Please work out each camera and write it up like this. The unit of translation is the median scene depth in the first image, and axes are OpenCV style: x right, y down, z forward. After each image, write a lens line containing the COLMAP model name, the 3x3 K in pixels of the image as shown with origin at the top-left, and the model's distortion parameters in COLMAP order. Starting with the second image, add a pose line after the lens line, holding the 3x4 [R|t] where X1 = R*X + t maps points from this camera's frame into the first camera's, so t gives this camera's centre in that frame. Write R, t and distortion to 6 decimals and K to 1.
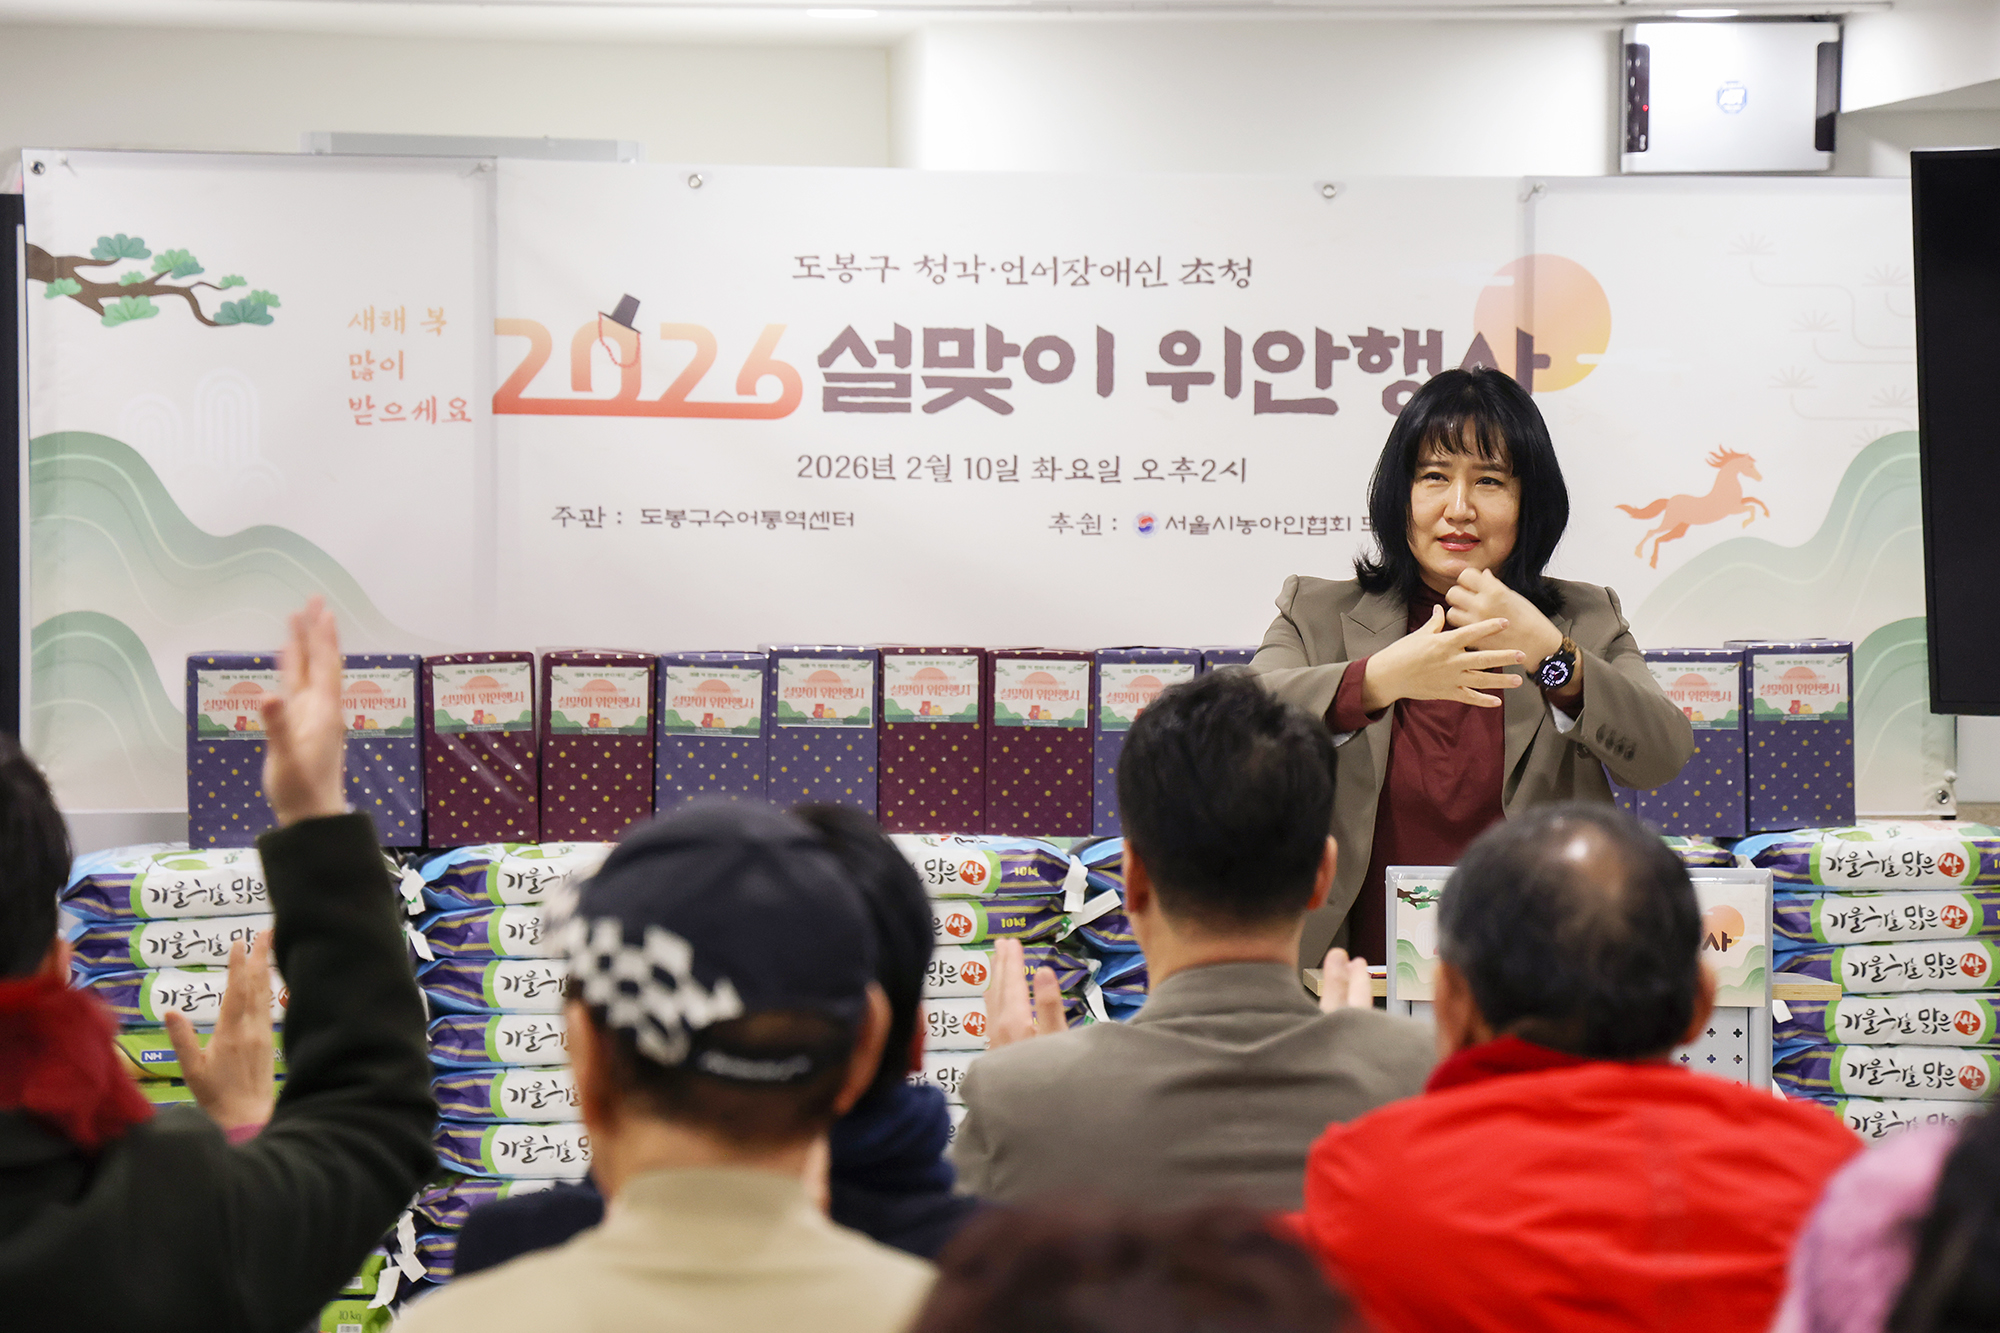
lens RADIAL K [[5908.1, 0, 1063.7], [0, 5908.1, 689.9], [0, 0, 1]] dist [0.717456, -1.378041]
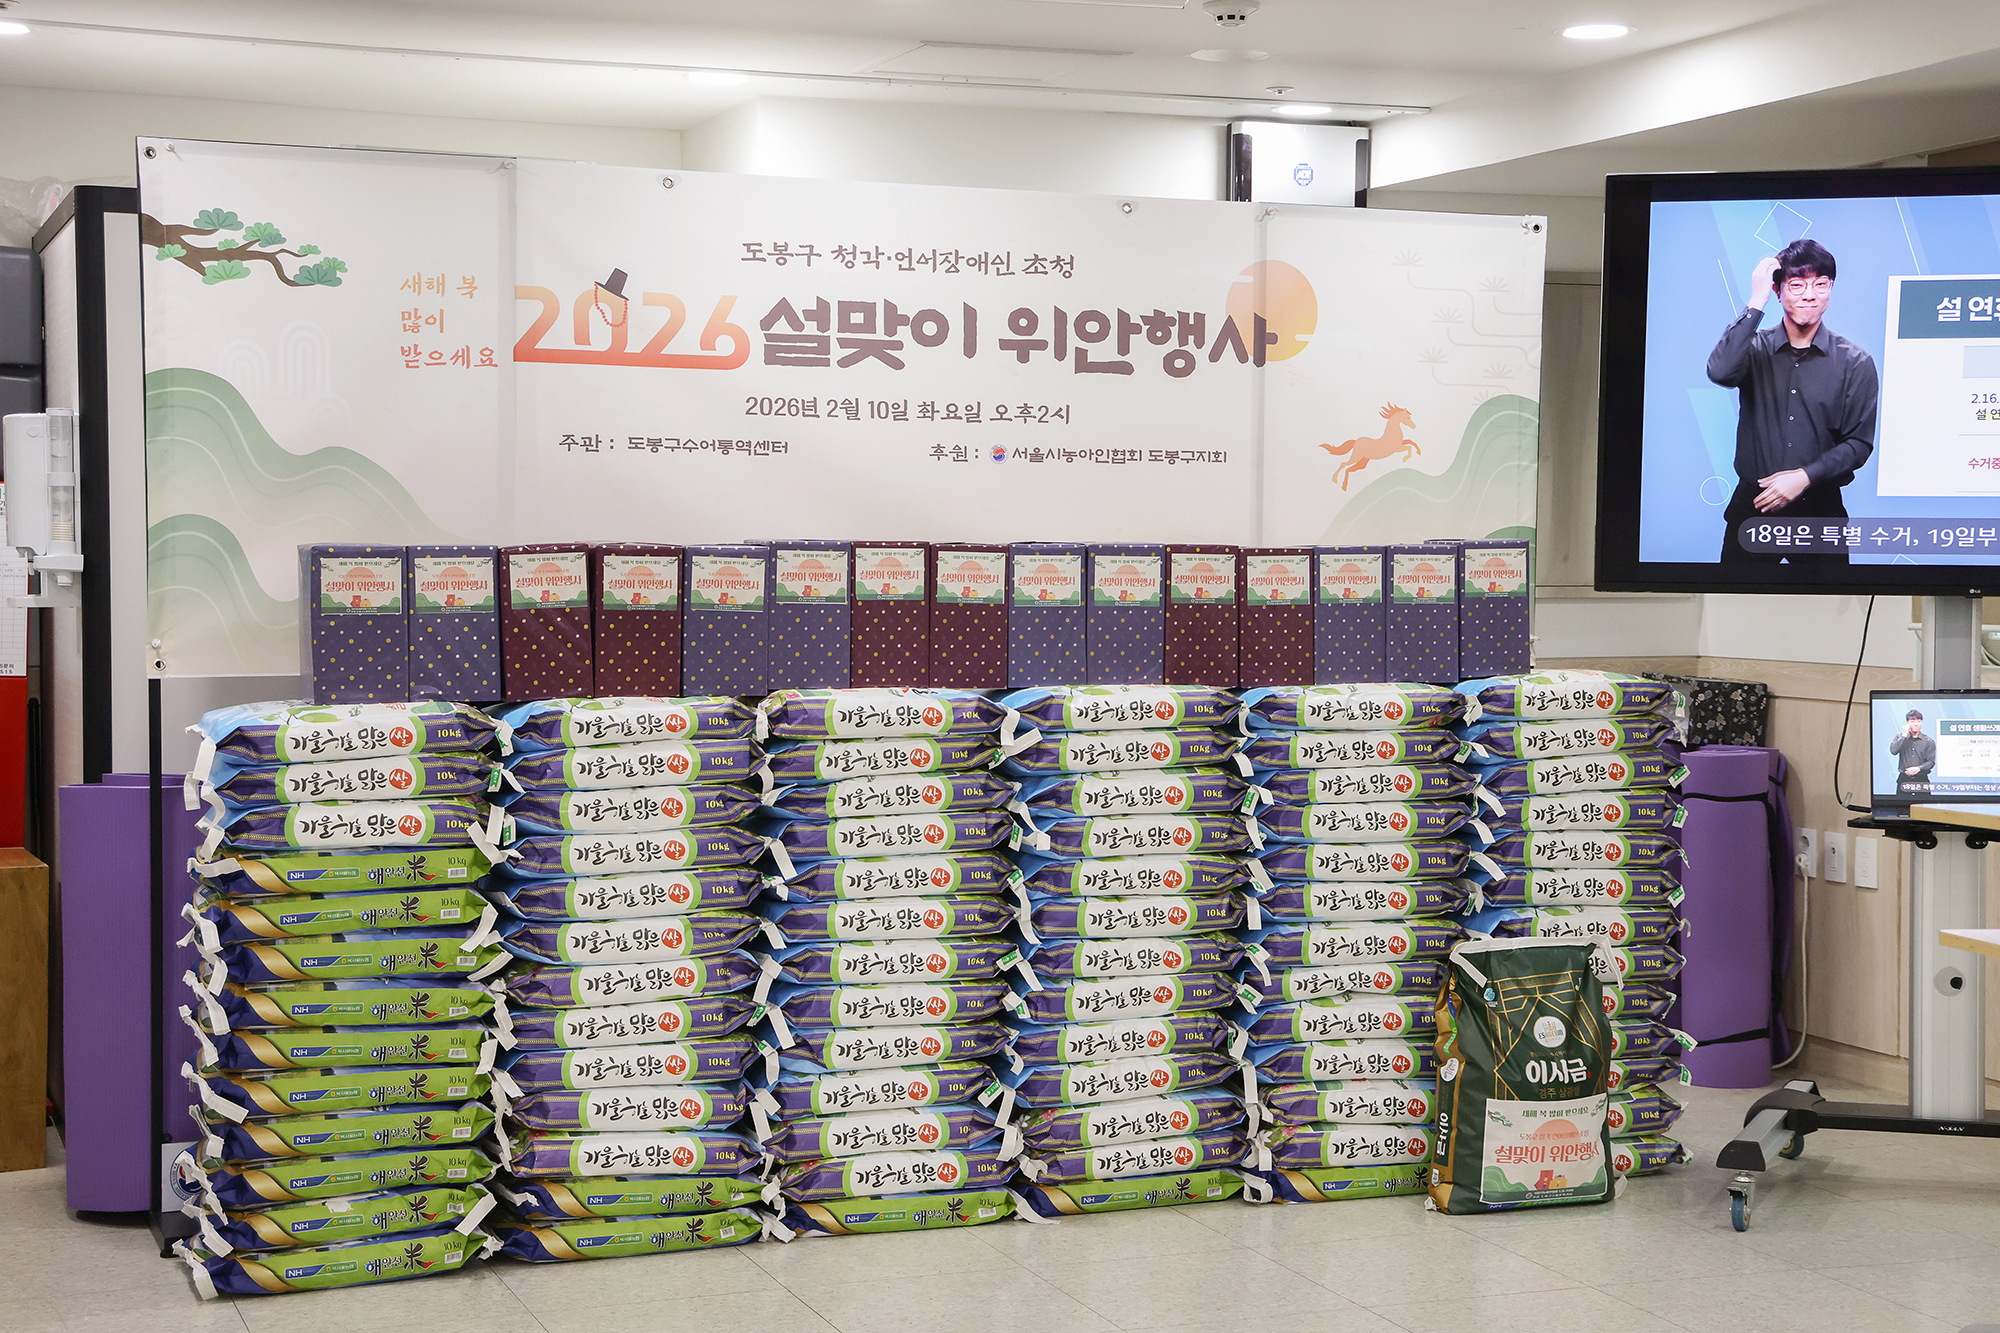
lens RADIAL K [[2907.6, 0, 1012.1], [0, 2907.6, 674.5], [0, 0, 1]] dist [0.133288, 0.142434]
pose [[0.970509, -0.010339, 0.240845, -0.147158], [0.006194, 0.999820, 0.017960, 0.010291], [-0.240987, -0.015938, 0.970397, 0.376815]]
